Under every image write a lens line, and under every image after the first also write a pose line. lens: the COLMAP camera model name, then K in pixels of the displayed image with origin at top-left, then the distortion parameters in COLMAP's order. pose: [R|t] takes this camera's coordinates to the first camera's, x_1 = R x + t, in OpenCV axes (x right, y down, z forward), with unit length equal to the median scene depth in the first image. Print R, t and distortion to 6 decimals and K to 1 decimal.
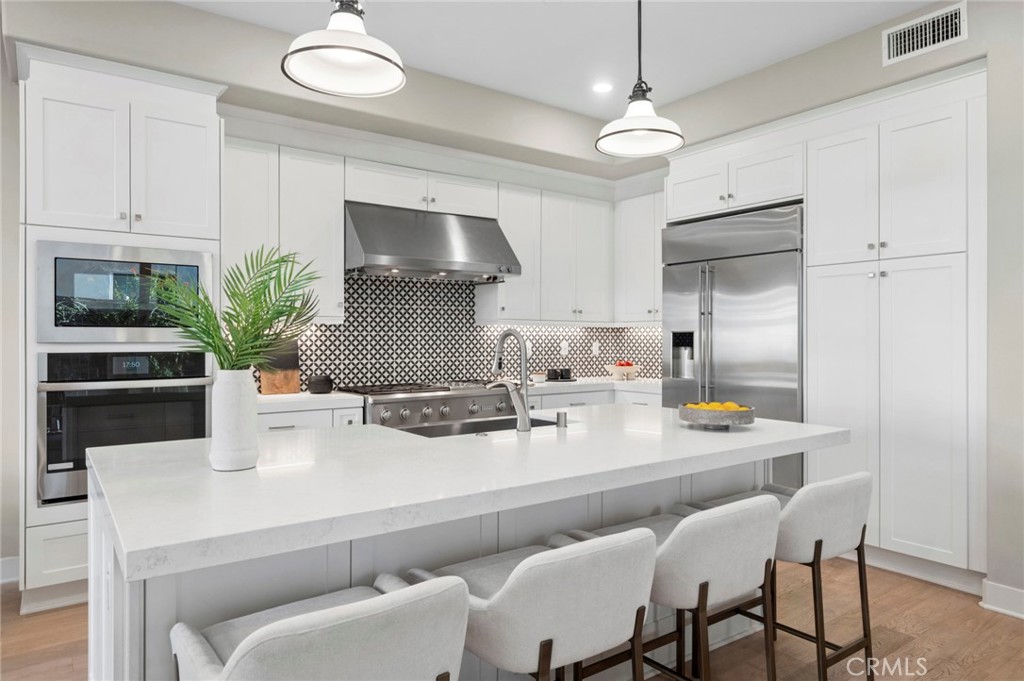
lens RADIAL K [[646.4, 0, 513.7], [0, 646.4, 350.6], [0, 0, 1]] dist [0.001724, 0.001530]
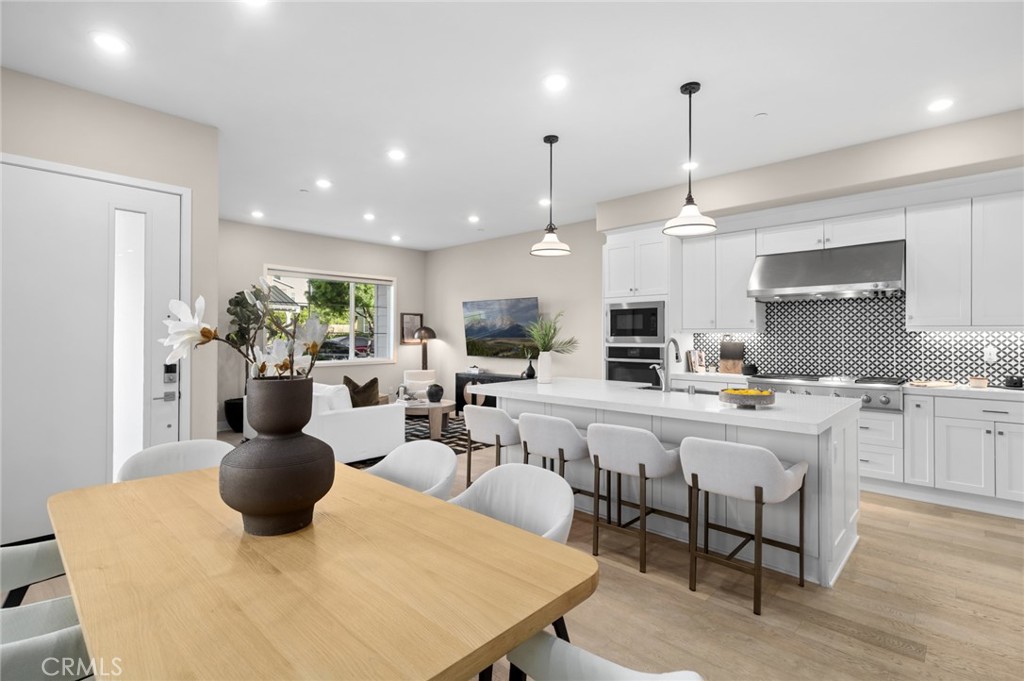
lens RADIAL K [[485.8, 0, 506.6], [0, 485.8, 330.9], [0, 0, 1]] dist [0.002411, -0.000746]
pose [[0.170839, -0.012941, -0.985214, 0.765495], [-0.022029, 0.999614, -0.016950, -0.011204], [0.985053, 0.024599, 0.170488, 0.170133]]
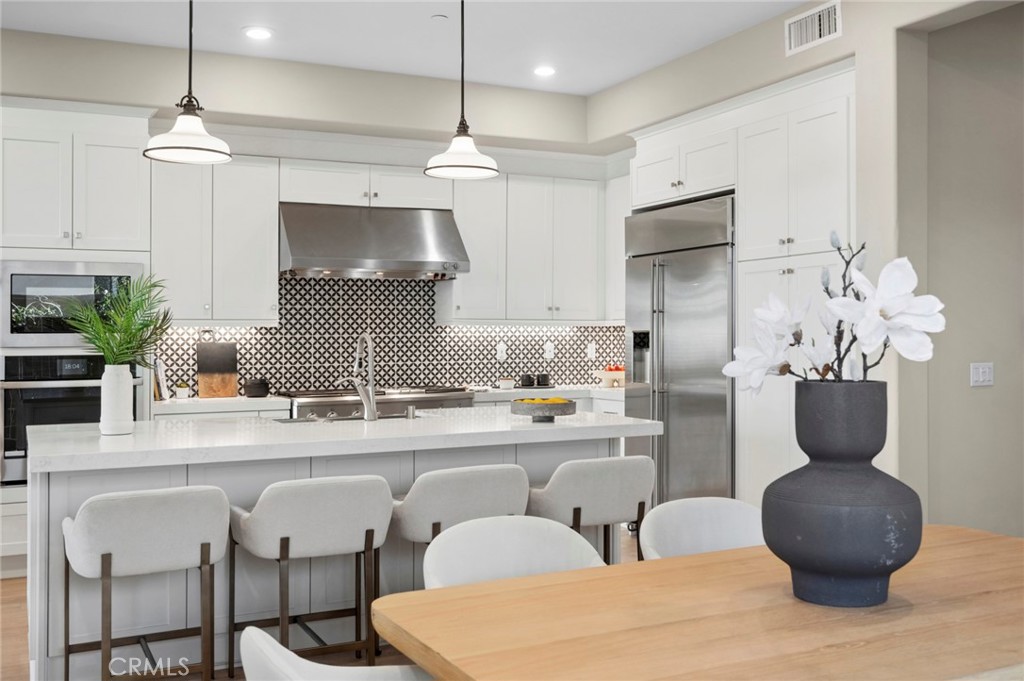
lens RADIAL K [[1003.1, 0, 512.0], [0, 1003.1, 340.5], [0, 0, 1]] dist [-0.001571, -0.004358]
pose [[0.985341, -0.006520, -0.170469, 0.326465], [0.003649, 0.999846, -0.017148, 0.006860], [0.170555, 0.016275, 0.985214, -0.417448]]
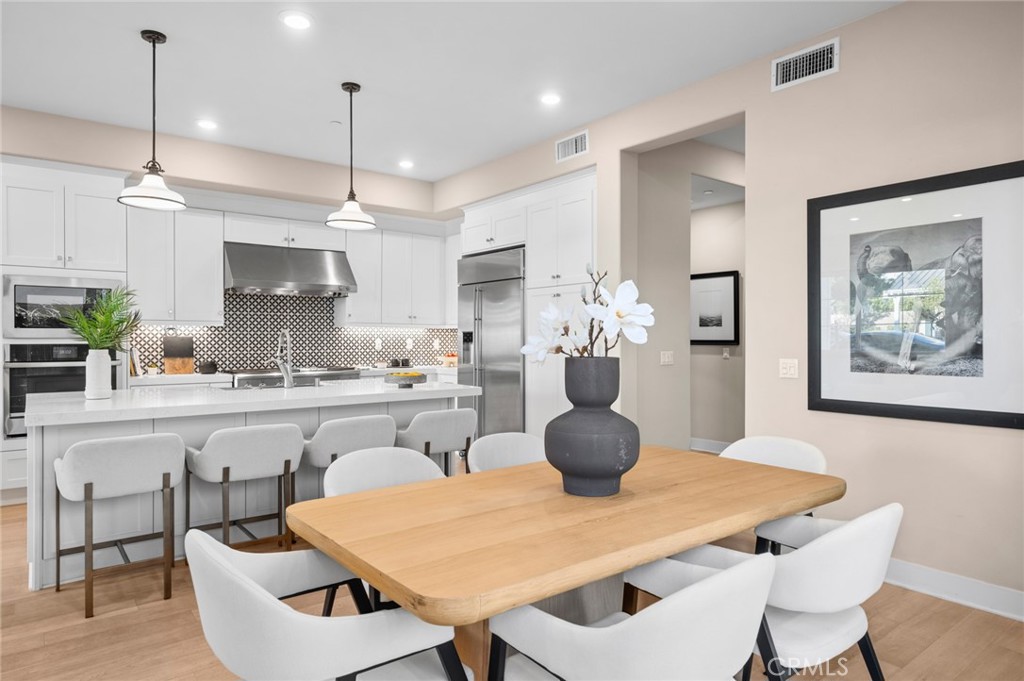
lens RADIAL K [[620.8, 0, 513.7], [0, 620.8, 350.8], [0, 0, 1]] dist [0.007613, -0.001500]
pose [[0.999486, -0.000416, 0.032057, 0.323252], [0.000410, 1.000000, 0.000198, 0.013262], [-0.032057, -0.000185, 0.999486, -0.395158]]
